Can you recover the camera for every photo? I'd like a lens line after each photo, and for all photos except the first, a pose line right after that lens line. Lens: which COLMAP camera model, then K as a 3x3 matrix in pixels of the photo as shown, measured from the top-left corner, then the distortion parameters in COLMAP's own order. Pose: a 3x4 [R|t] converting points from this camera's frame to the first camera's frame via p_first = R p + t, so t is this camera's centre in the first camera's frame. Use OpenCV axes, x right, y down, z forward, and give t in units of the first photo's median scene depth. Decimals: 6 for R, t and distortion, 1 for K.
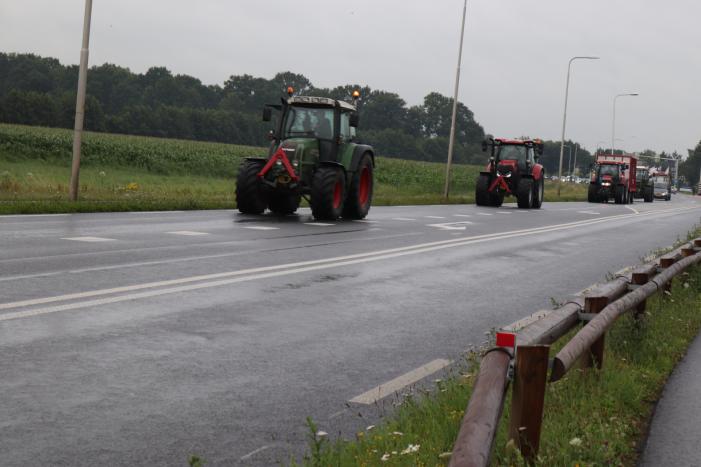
lens RADIAL K [[1651.0, 0, 351.4], [0, 1651.0, 235.4], [0, 0, 1]] dist [0.044908, 0.025336]
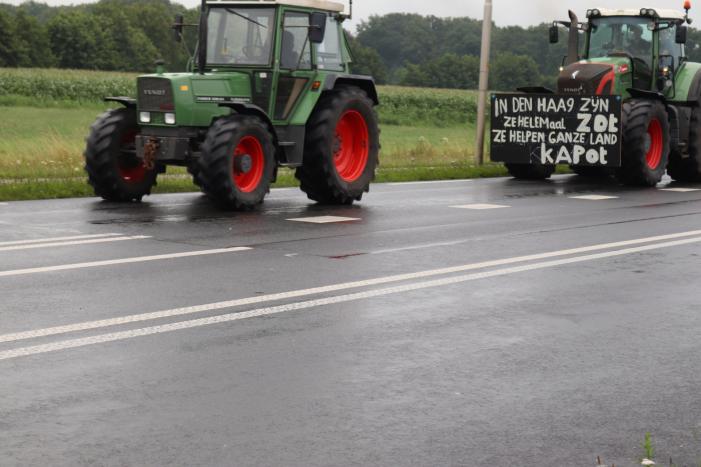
lens RADIAL K [[1691.1, 0, 350.9], [0, 1691.1, 231.3], [0, 0, 1]] dist [0.023268, 0.626789]
pose [[0.964707, -0.017118, -0.262767, 0.033325], [0.022126, 0.999625, 0.016111, -0.001243], [0.262393, -0.021357, 0.964725, 0.121677]]
